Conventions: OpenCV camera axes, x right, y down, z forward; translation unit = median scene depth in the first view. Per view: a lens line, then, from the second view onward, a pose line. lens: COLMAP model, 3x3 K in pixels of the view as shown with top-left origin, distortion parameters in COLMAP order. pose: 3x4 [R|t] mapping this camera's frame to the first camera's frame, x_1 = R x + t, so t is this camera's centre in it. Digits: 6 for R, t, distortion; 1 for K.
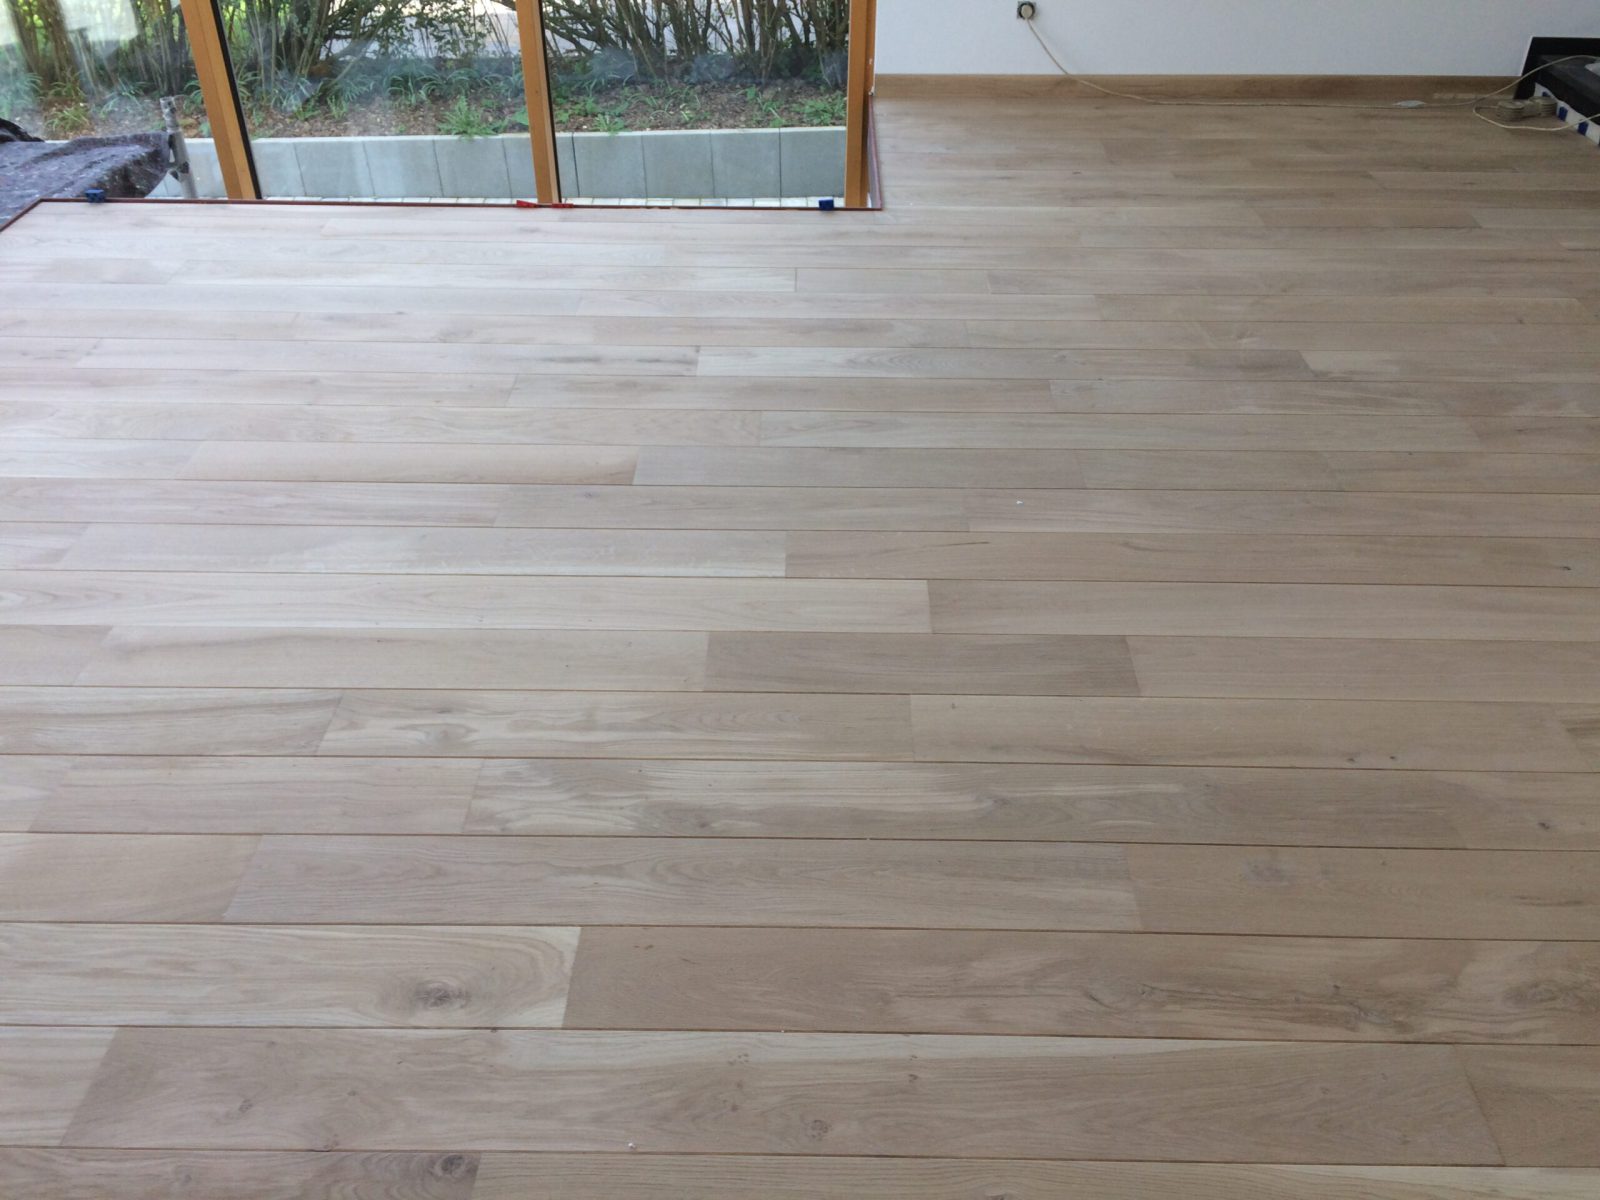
lens RADIAL K [[1368.8, 0, 800.0], [0, 1368.8, 600.0], [0, 0, 1]] dist [0.104811, -0.156894]
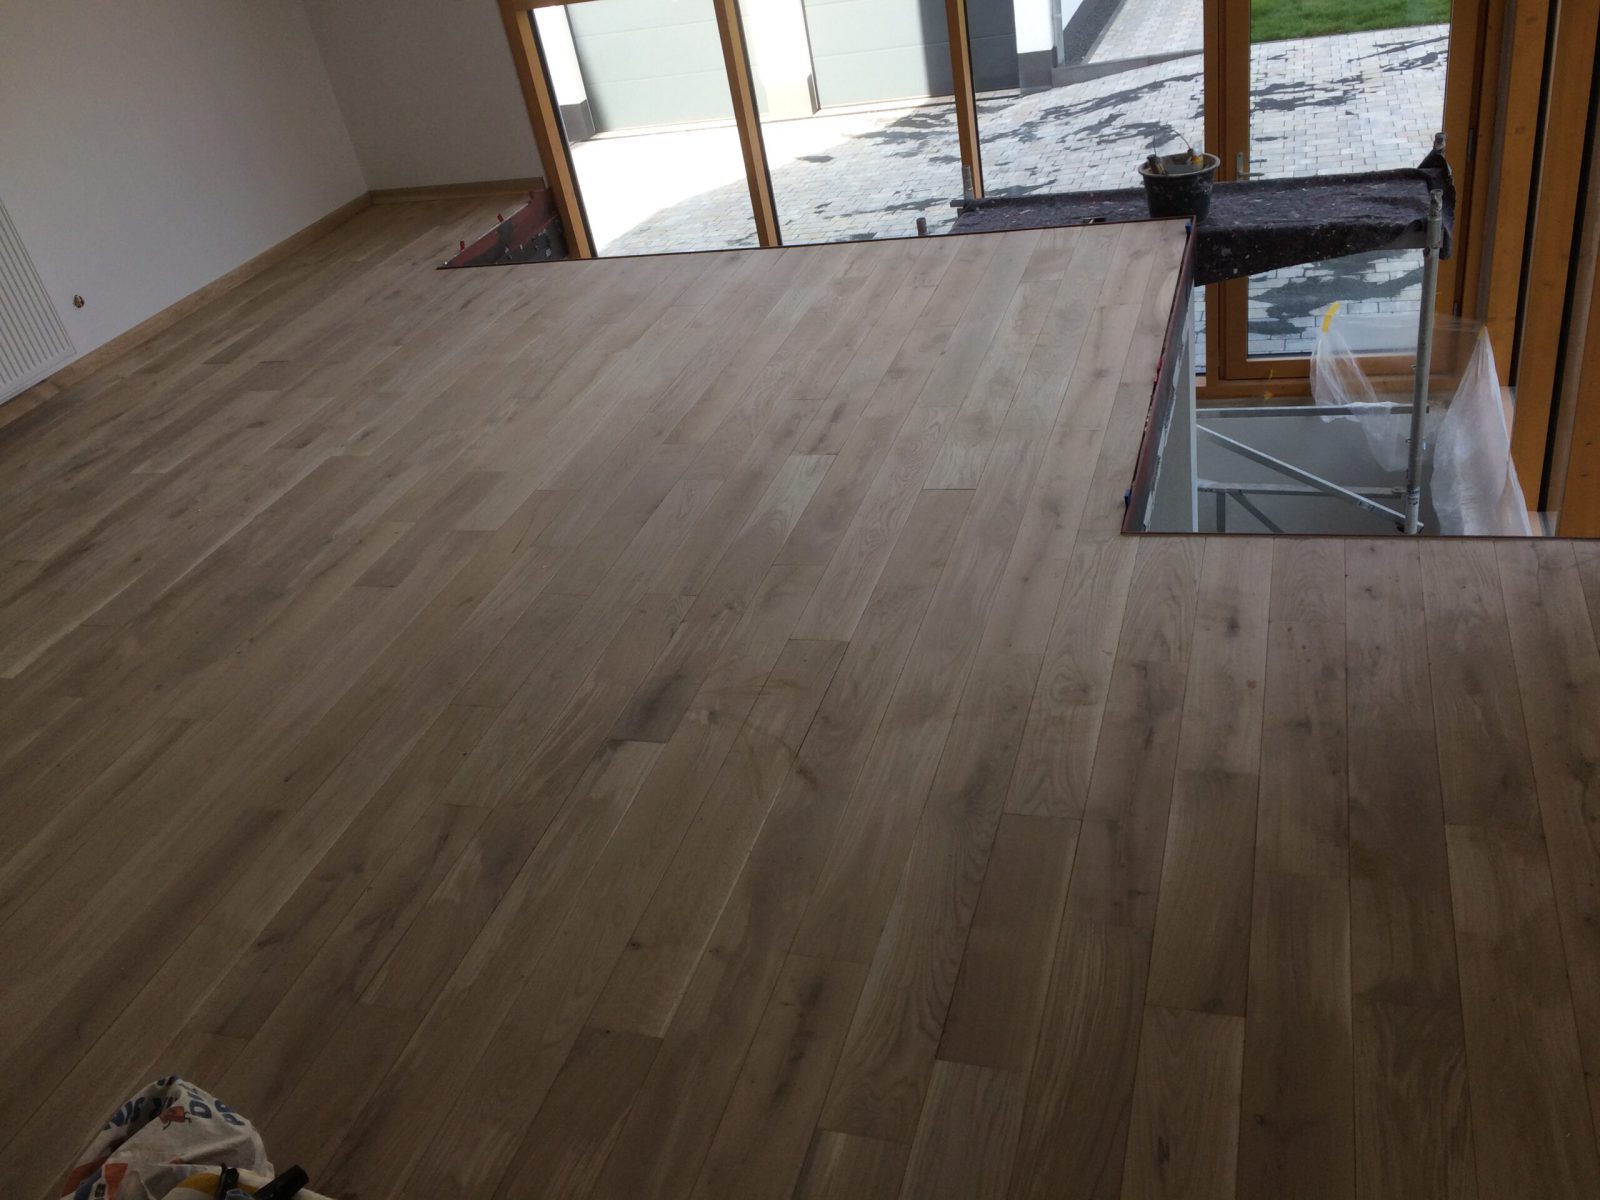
lens RADIAL K [[1368.8, 0, 800.0], [0, 1368.8, 600.0], [0, 0, 1]] dist [0.104811, -0.156894]
pose [[-0.299881, 0.544672, -0.783201, 0.983096], [-0.402608, 0.672031, 0.621515, -0.843233], [0.864857, 0.501703, 0.017760, 0.964077]]
